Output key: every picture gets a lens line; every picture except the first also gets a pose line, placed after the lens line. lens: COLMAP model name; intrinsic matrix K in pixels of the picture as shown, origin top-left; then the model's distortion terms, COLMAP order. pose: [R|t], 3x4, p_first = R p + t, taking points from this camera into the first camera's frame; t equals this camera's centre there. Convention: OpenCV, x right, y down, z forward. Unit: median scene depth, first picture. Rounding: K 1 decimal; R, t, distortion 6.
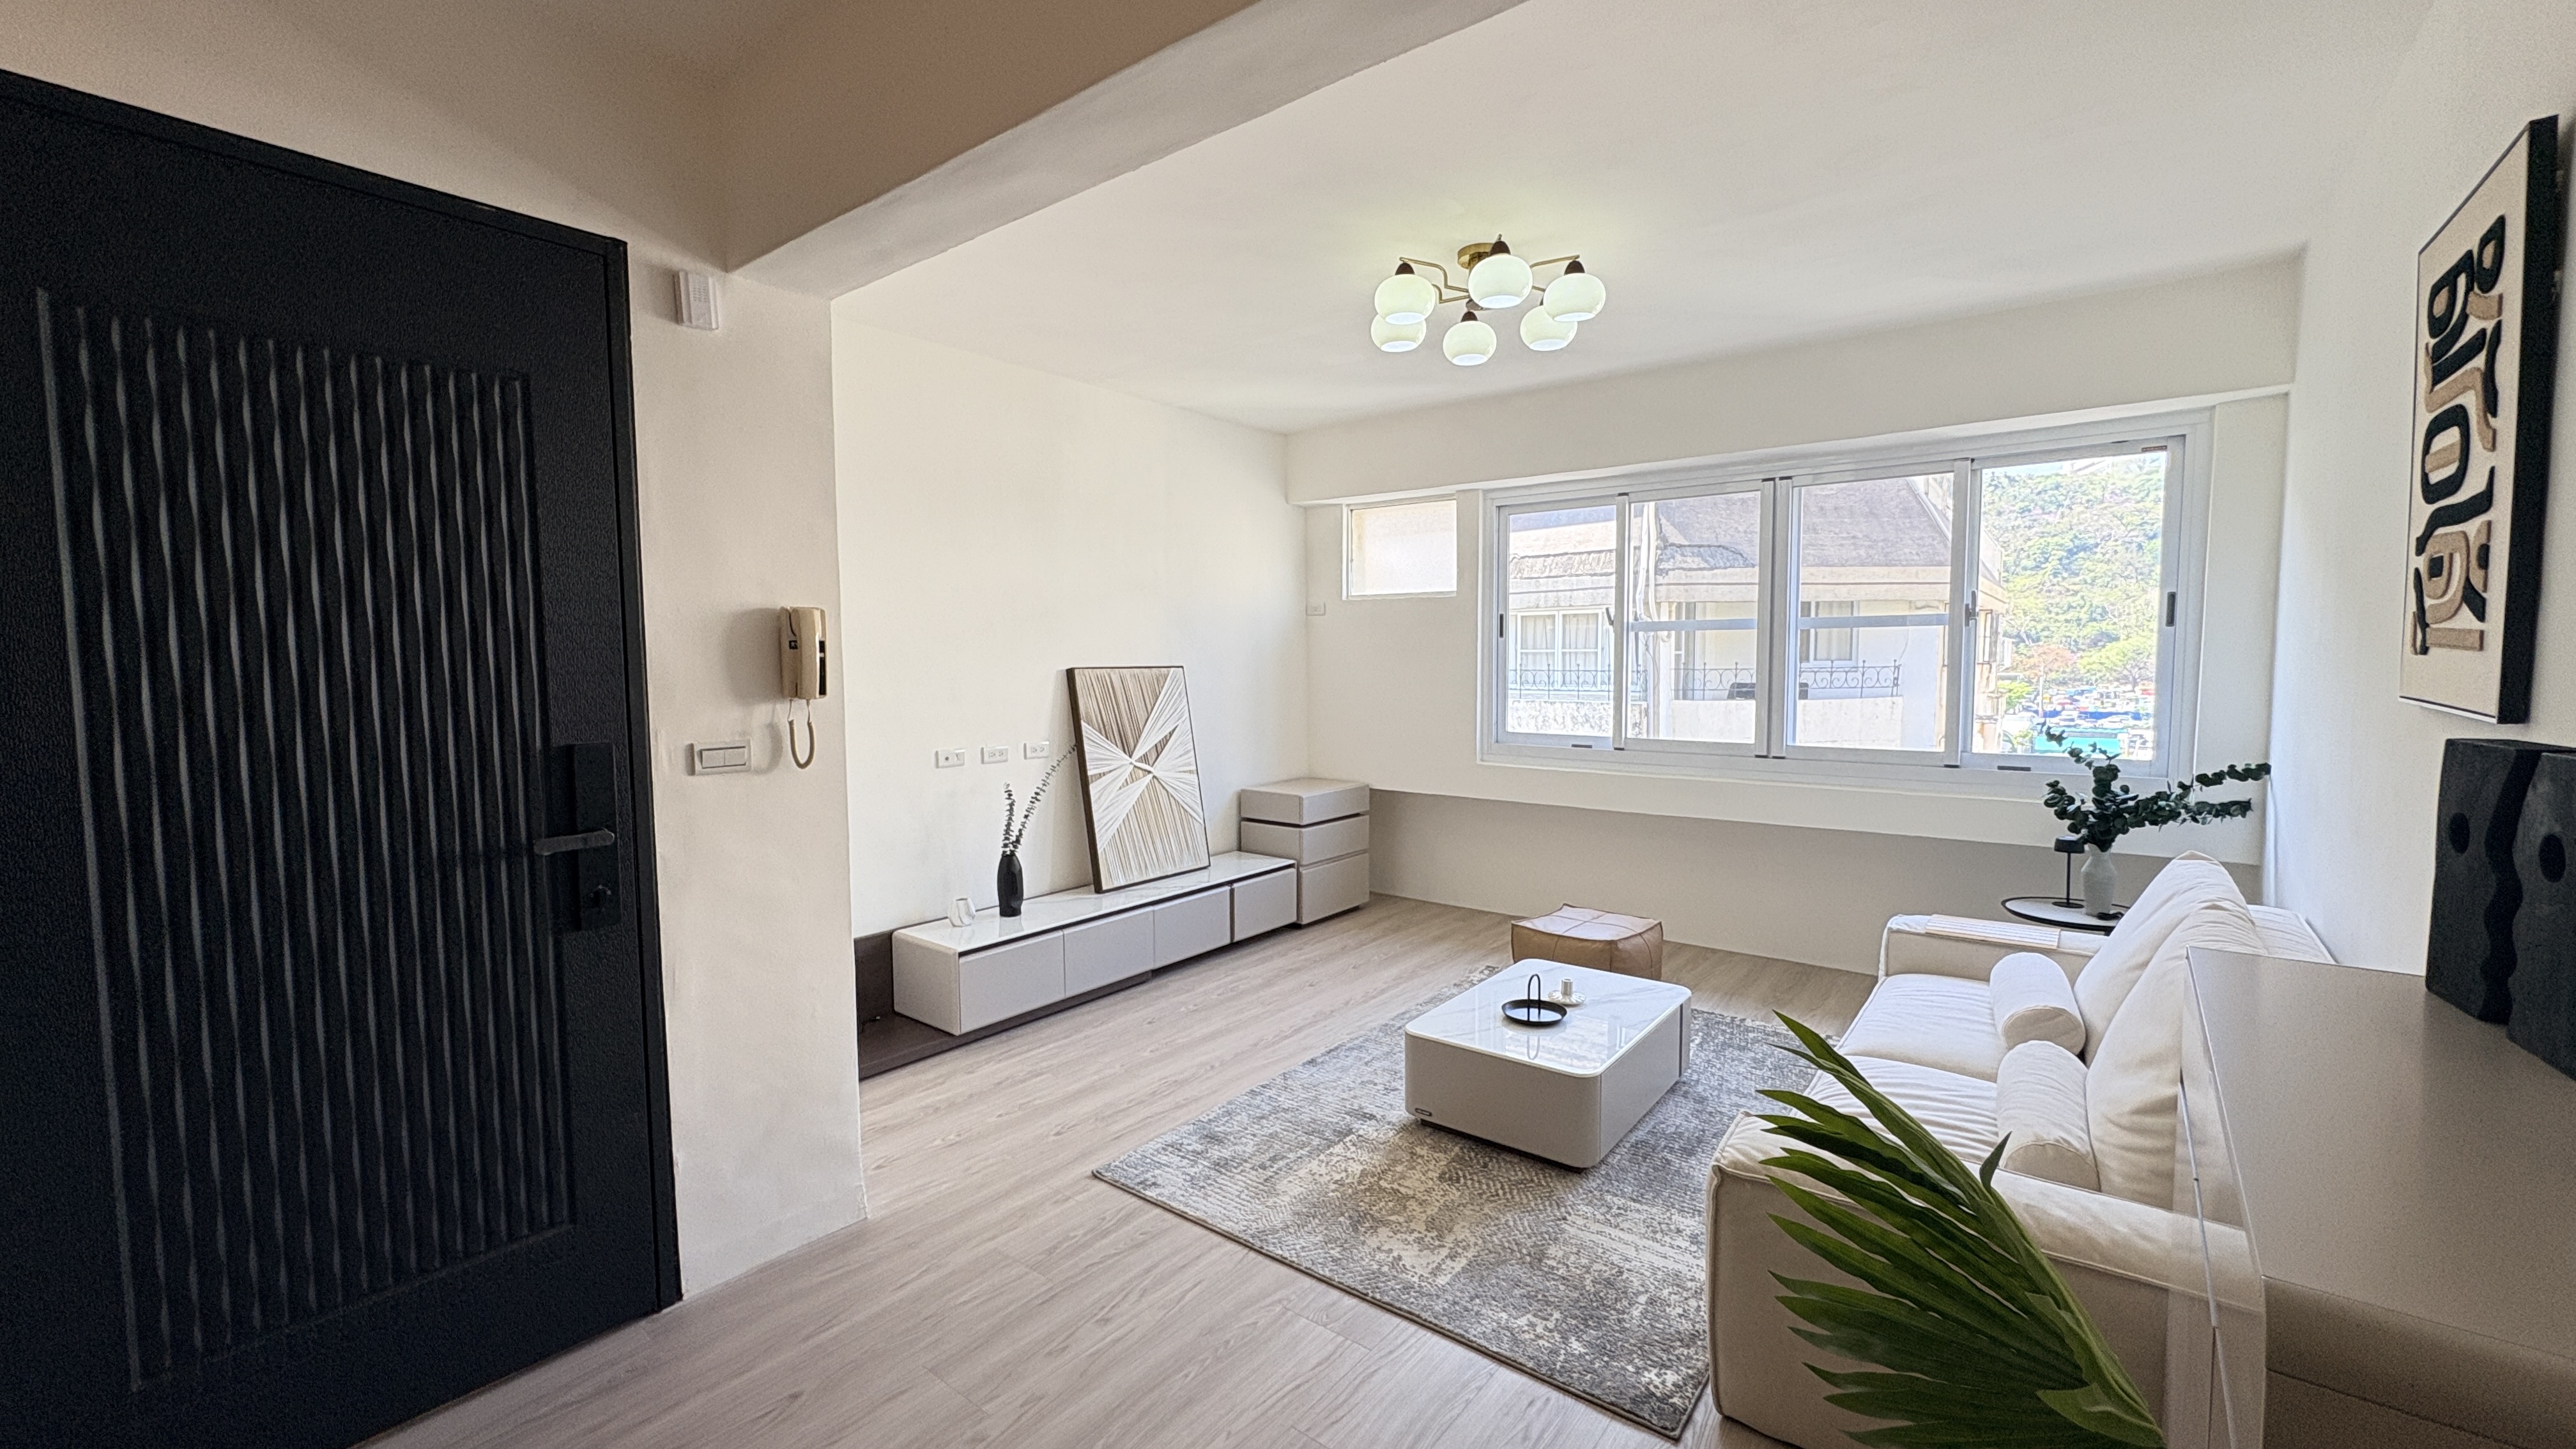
lens RADIAL K [[1017.7, 0, 1288.0], [0, 1017.7, 724.5], [0, 0, 1]] dist [0.001082, 0.000067]
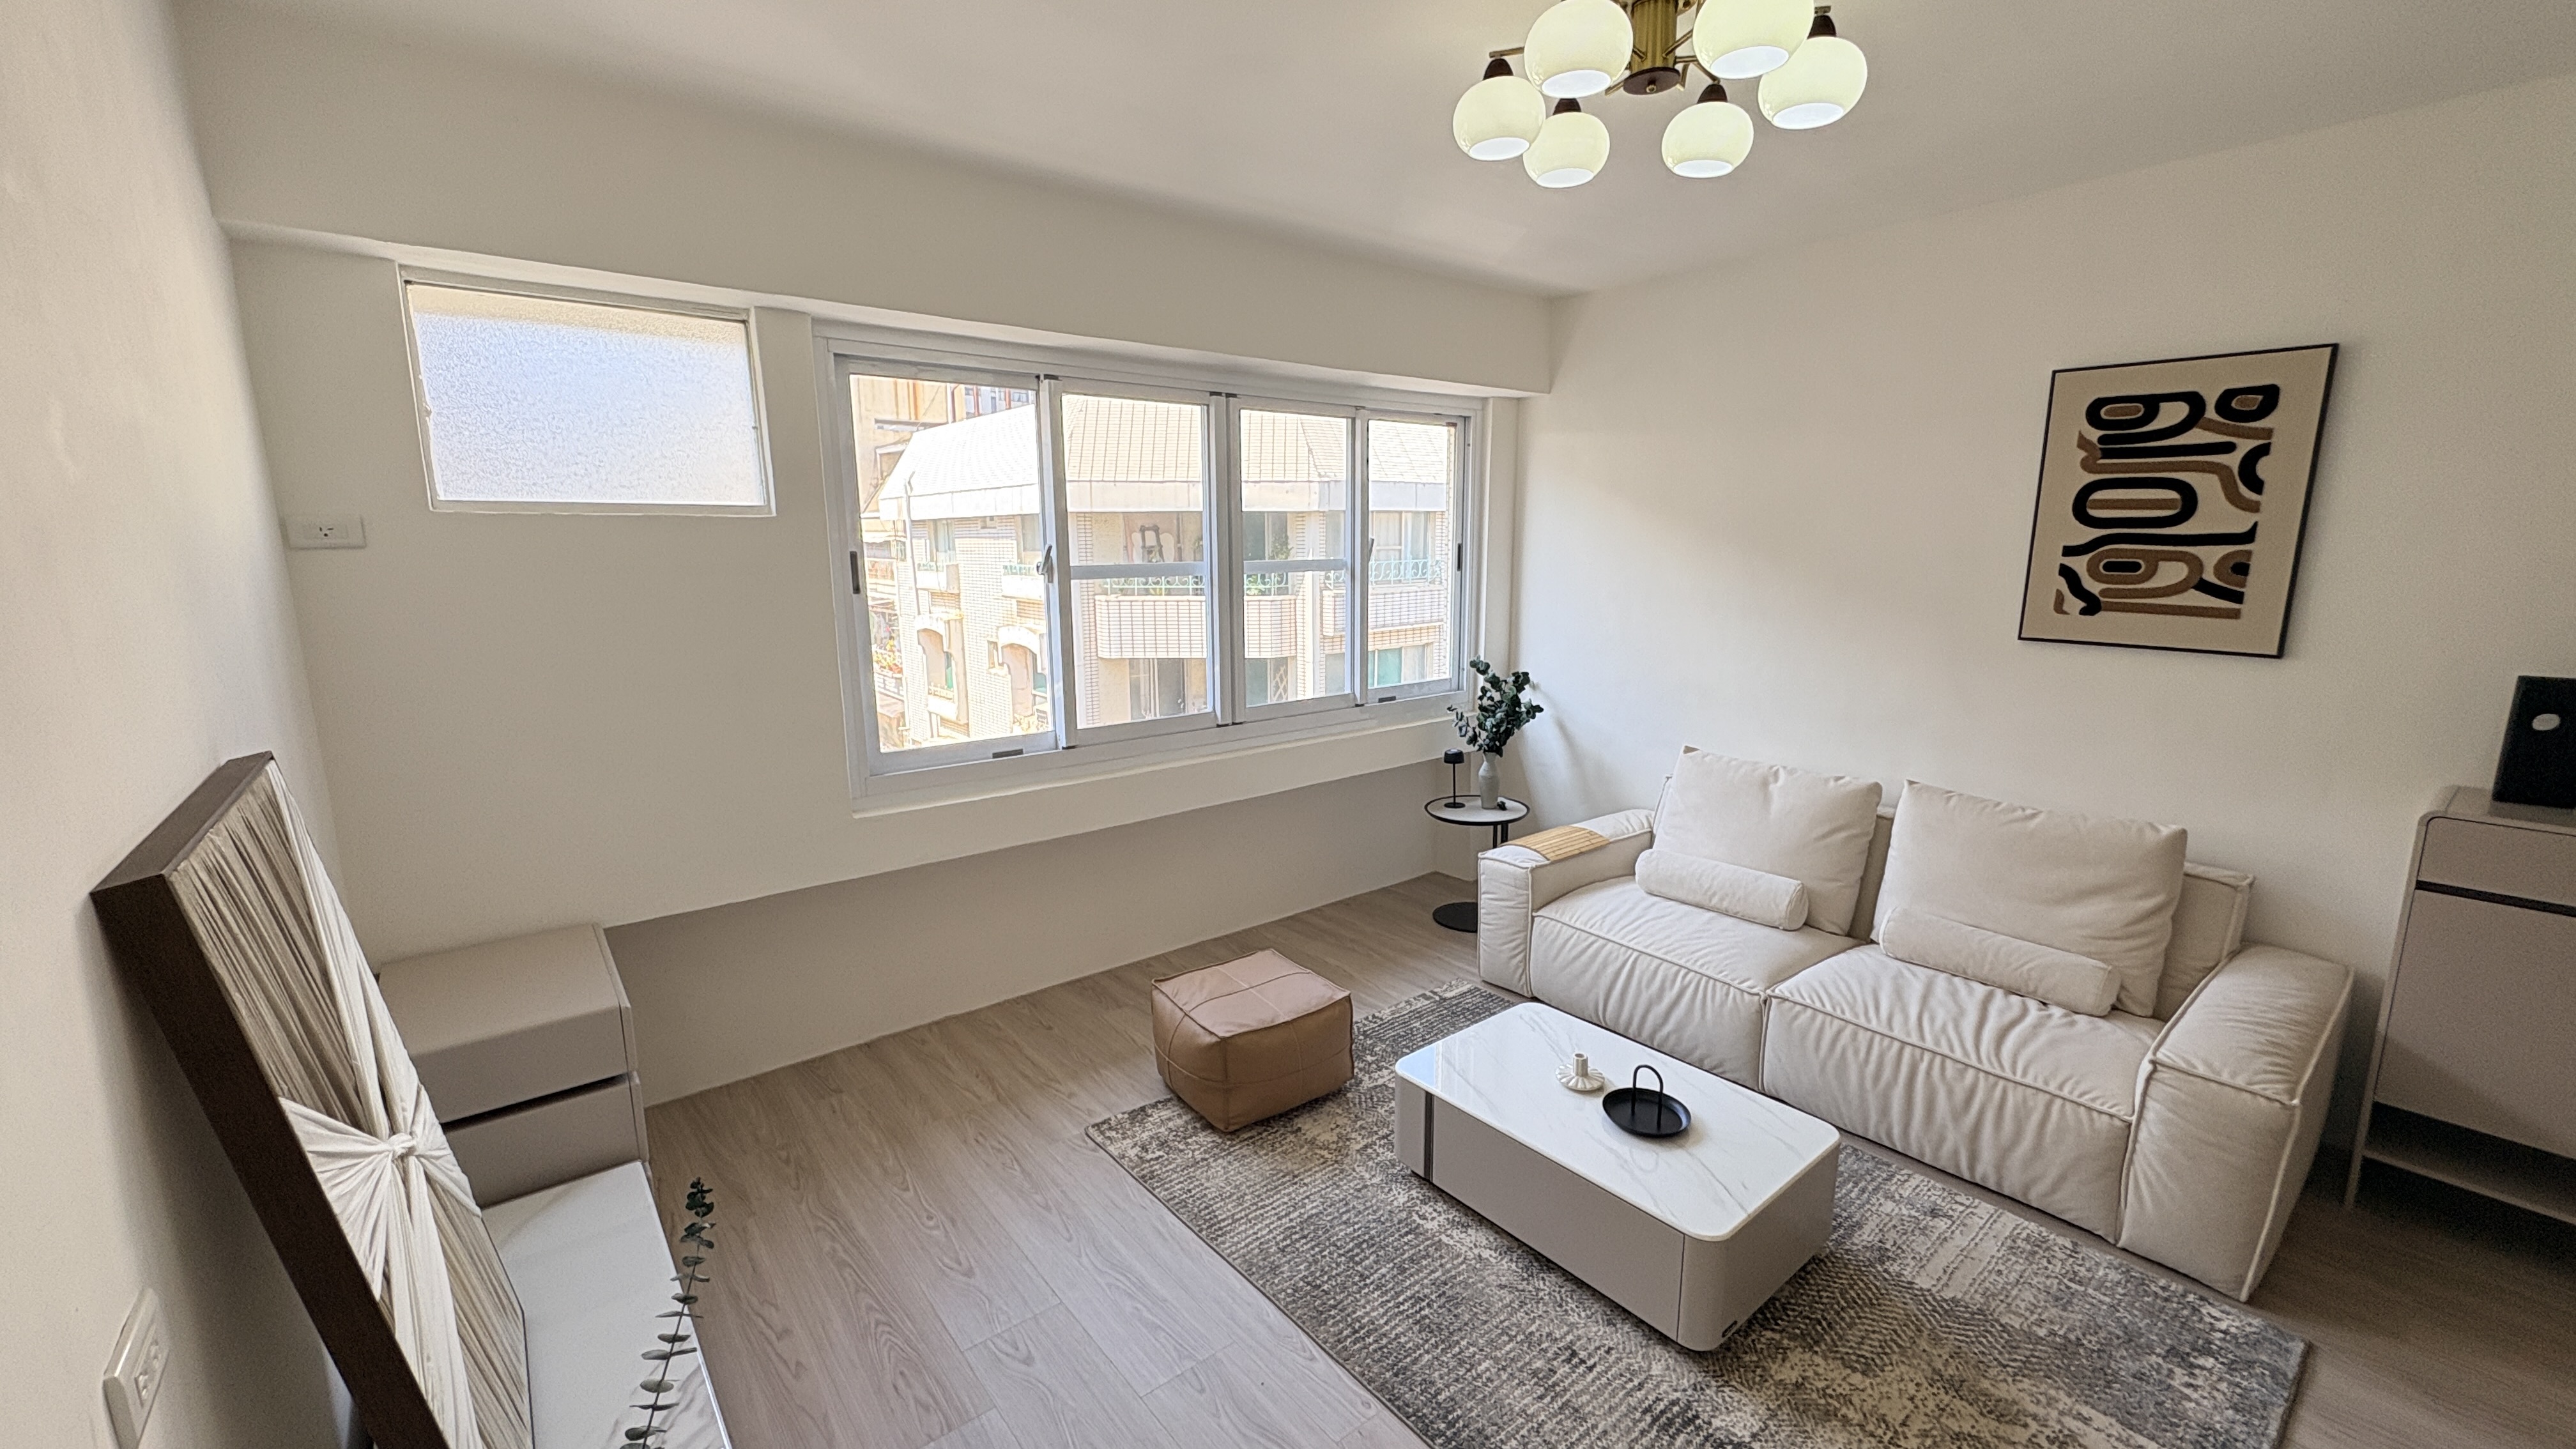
lens RADIAL K [[1017.7, 0, 1288.0], [0, 1017.7, 724.5], [0, 0, 1]] dist [0.001082, 0.000067]
pose [[0.221293, -0.173125, 0.959717, -0.324058], [0.071811, 0.984337, 0.161008, -0.095476], [-0.972560, 0.033288, 0.230259, 0.693799]]
